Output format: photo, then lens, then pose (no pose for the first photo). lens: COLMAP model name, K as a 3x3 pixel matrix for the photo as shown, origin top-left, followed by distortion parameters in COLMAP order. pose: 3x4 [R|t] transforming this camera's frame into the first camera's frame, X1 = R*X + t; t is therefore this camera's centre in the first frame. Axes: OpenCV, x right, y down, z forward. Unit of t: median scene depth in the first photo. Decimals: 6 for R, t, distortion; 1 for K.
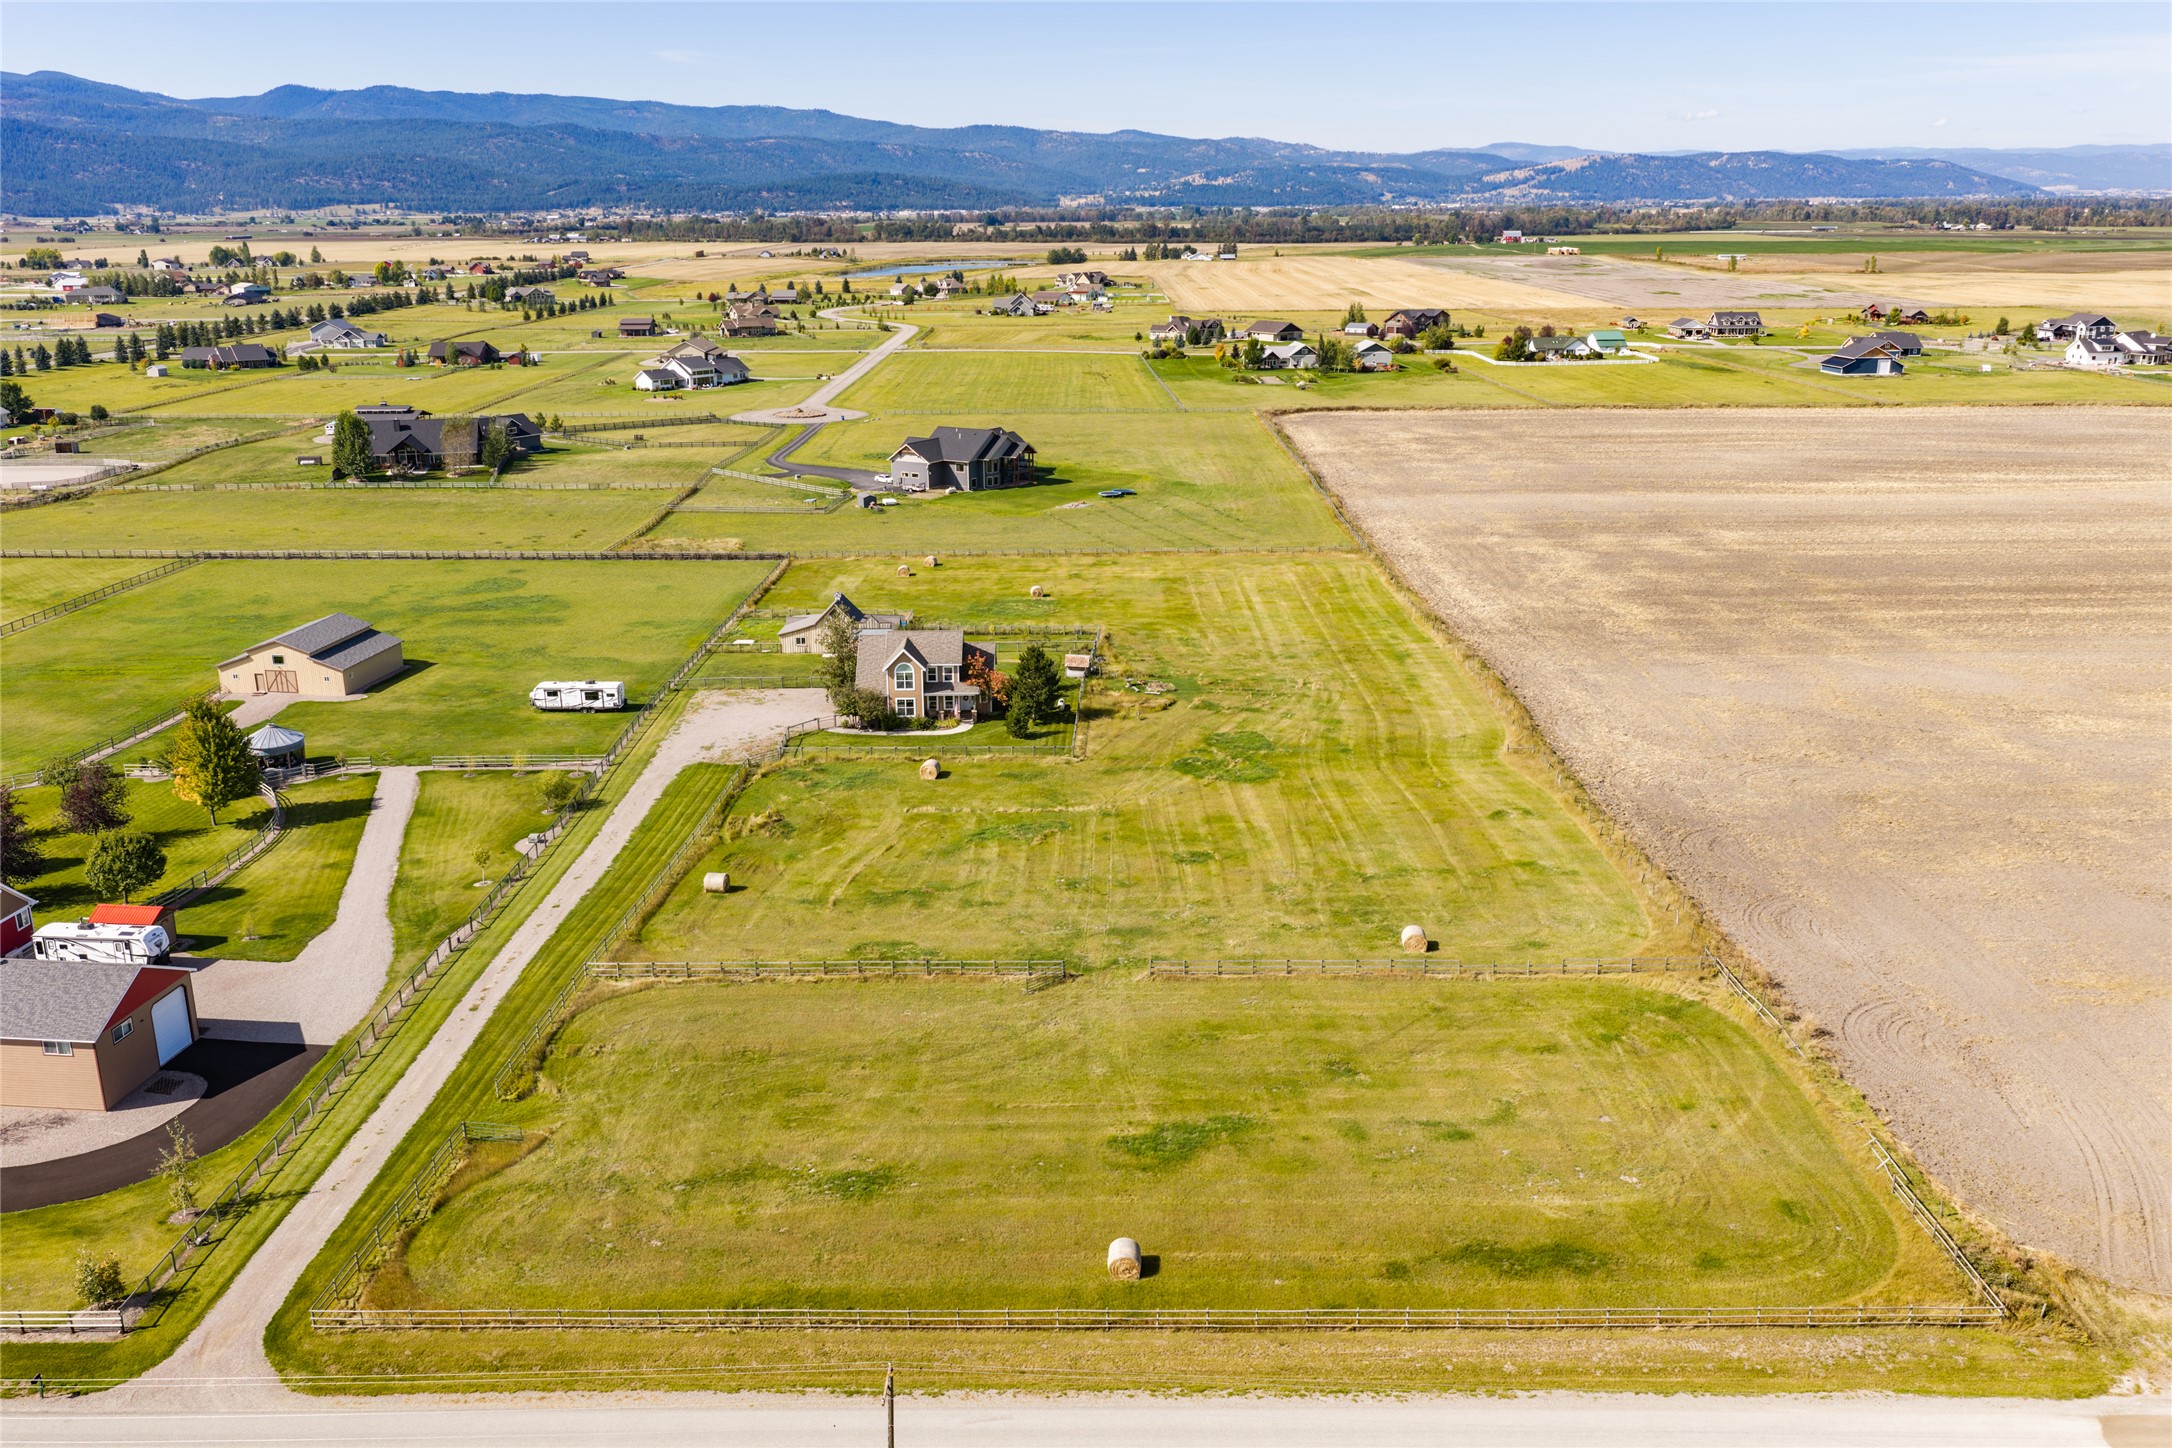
lens RADIAL K [[1792.6, 0, 1086.0], [0, 1792.6, 724.0], [0, 0, 1]] dist [0.012024, 0.005168]
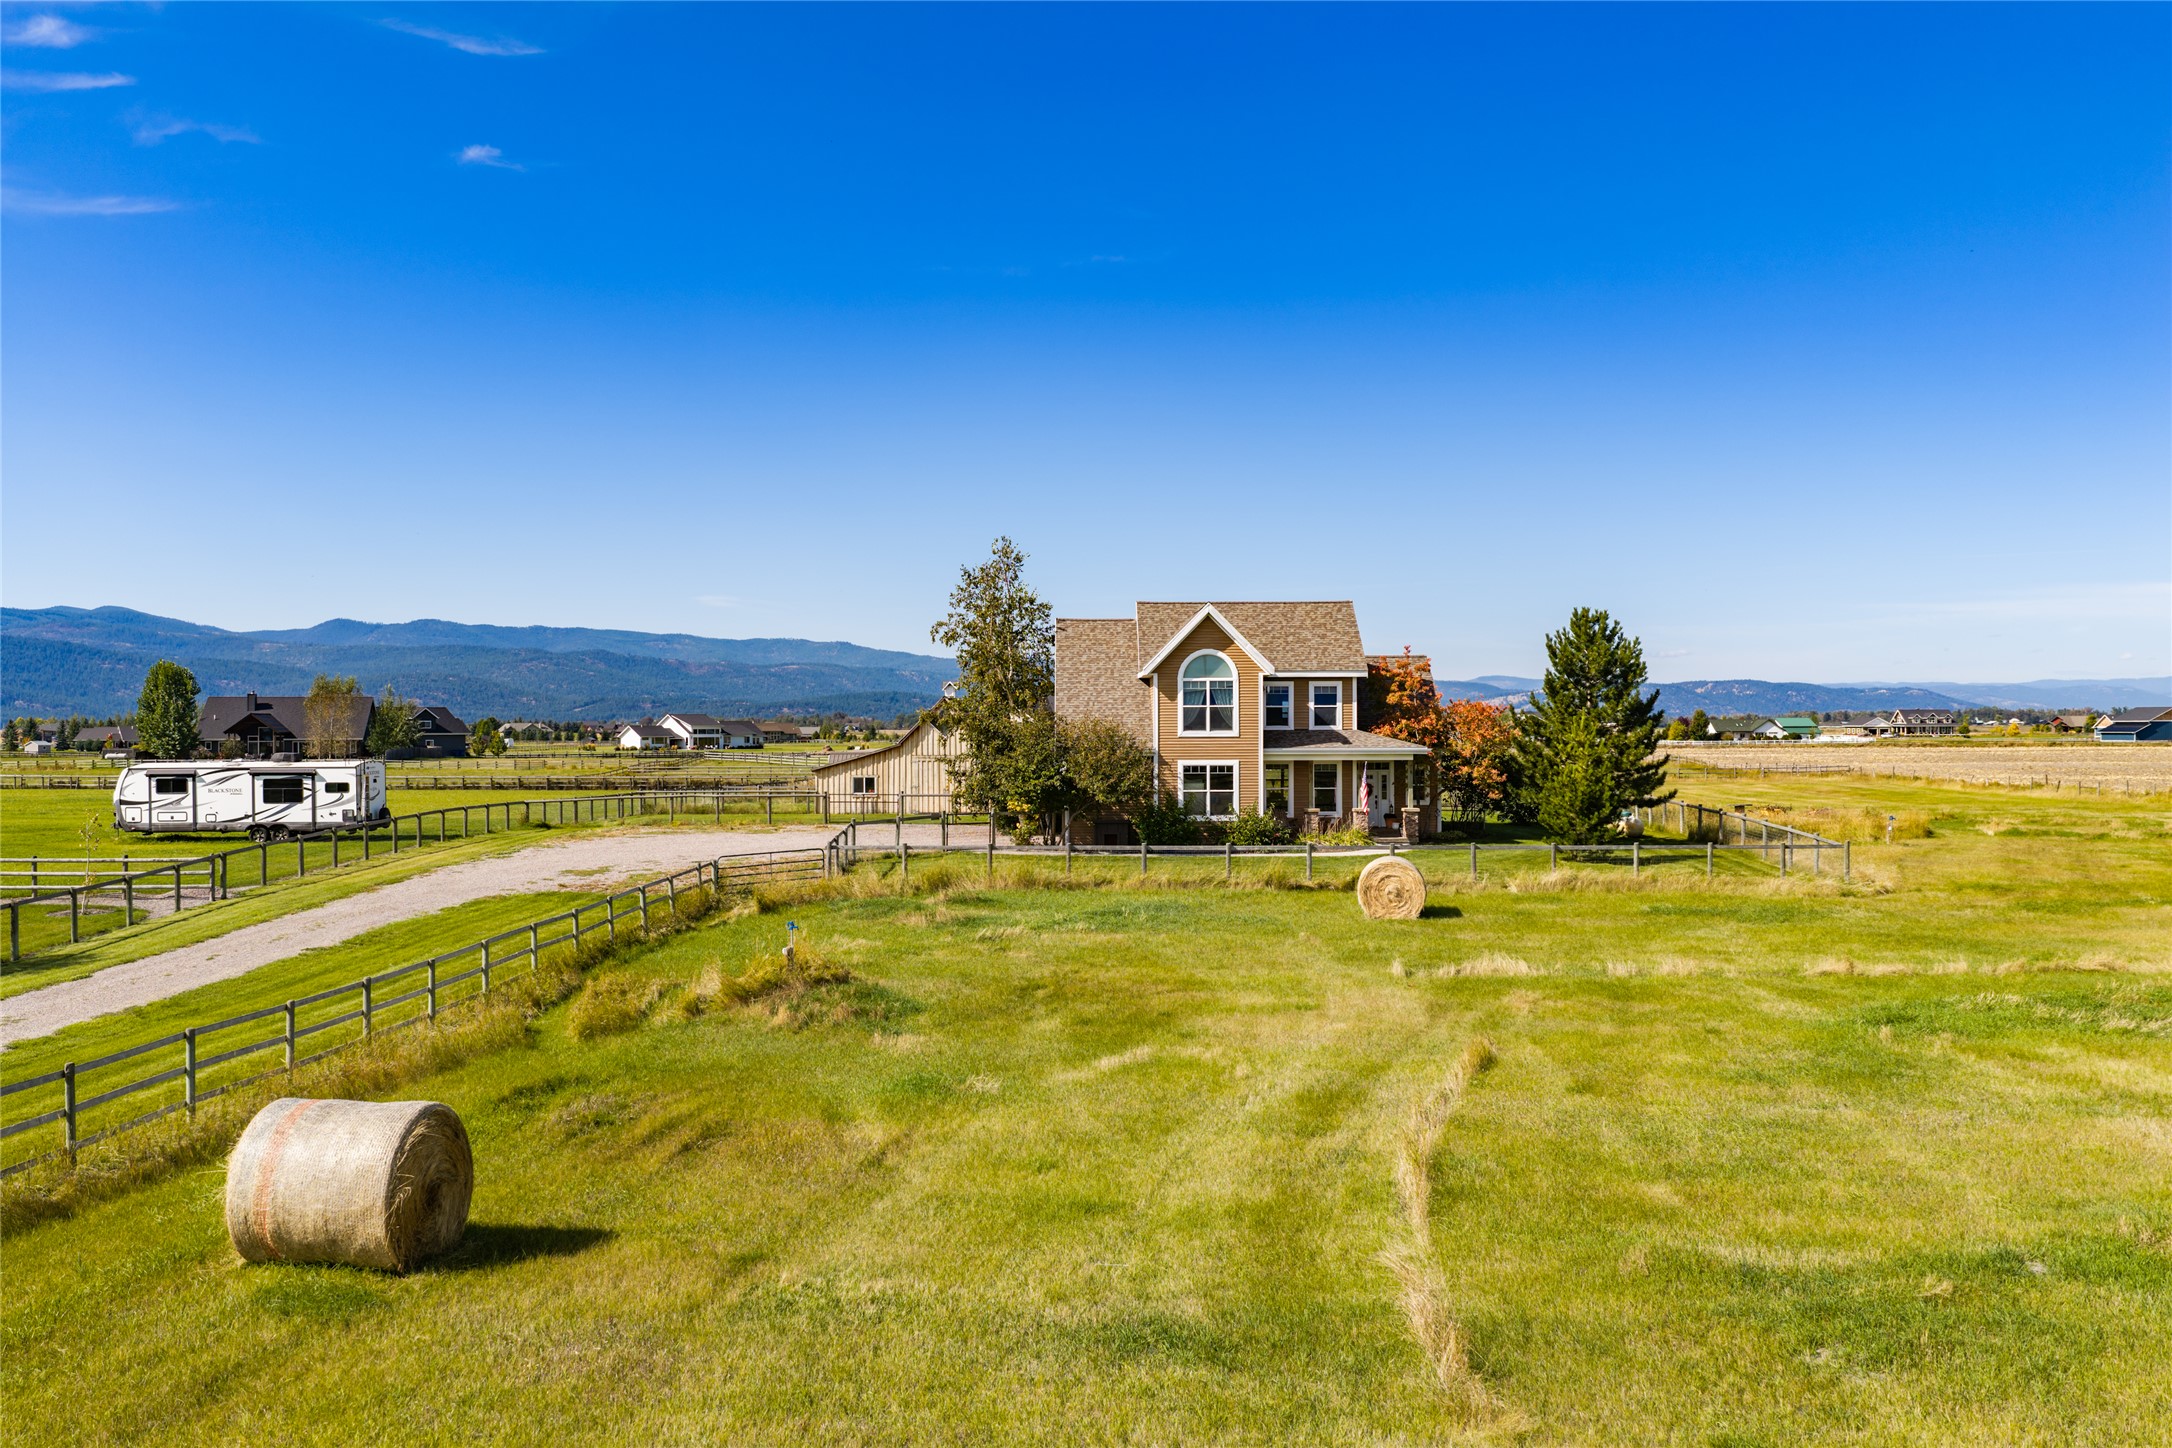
lens RADIAL K [[1815.1, 0, 1086.0], [0, 1815.1, 724.0], [0, 0, 1]] dist [0.010019, -0.005634]
pose [[0.999983, -0.000944, -0.005797, -0.117752], [-0.000710, 0.960314, -0.278919, 0.069881], [0.005831, 0.278919, 0.960297, 0.658026]]
